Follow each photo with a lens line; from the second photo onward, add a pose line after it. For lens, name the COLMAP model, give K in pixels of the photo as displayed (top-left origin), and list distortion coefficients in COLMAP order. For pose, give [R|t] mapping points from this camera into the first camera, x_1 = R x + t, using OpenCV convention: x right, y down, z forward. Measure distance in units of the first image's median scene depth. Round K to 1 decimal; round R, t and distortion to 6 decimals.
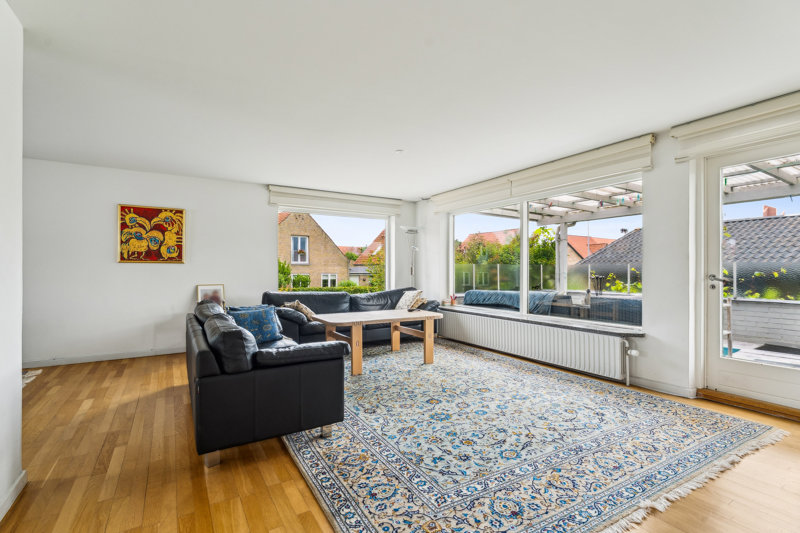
lens RADIAL K [[379.3, 0, 400.0], [0, 379.3, 266.5], [0, 0, 1]] dist [-0.000002, -0.000014]
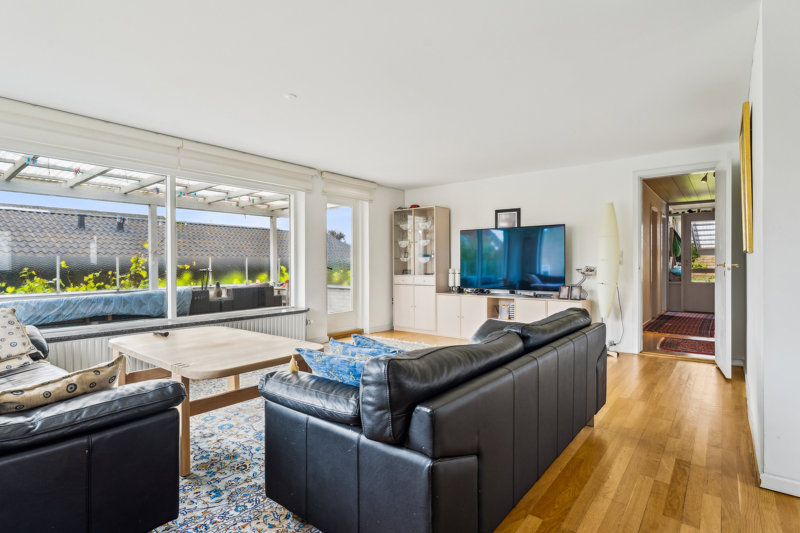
lens RADIAL K [[406.0, 0, 400.0], [0, 406.0, 266.5], [0, 0, 1]] dist [-0.000018, -0.000011]
pose [[-0.346496, -0.008177, 0.938016, -0.649456], [-0.004033, 0.999966, 0.007228, 0.008176], [-0.938043, -0.001278, -0.346517, 0.878405]]
